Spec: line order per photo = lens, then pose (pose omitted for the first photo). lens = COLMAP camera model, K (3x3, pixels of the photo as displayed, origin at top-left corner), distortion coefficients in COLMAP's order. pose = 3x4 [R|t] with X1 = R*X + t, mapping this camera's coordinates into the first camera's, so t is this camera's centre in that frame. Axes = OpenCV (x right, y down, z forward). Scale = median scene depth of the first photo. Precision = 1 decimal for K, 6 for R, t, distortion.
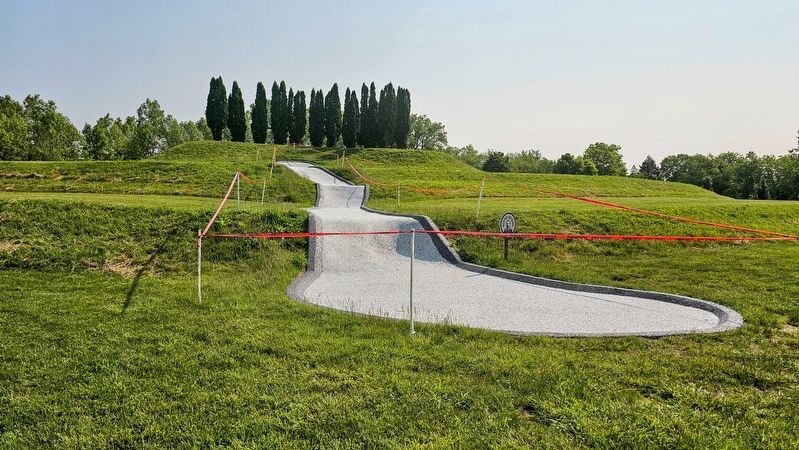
lens RADIAL K [[537.6, 0, 402.0], [0, 537.6, 225.6], [0, 0, 1]] dist [0.023190, -0.024720]
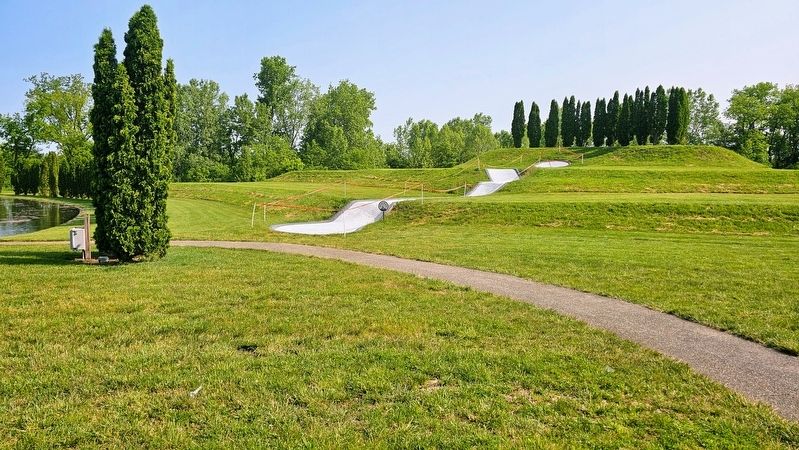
lens RADIAL K [[537.6, 0, 399.1], [0, 537.6, 225.5], [0, 0, 1]] dist [0.023190, -0.024720]
pose [[0.863363, 0.033854, -0.503446, 0.073509], [-0.065685, 0.996797, -0.045615, 0.118799], [0.500289, 0.072451, 0.862822, -0.268434]]
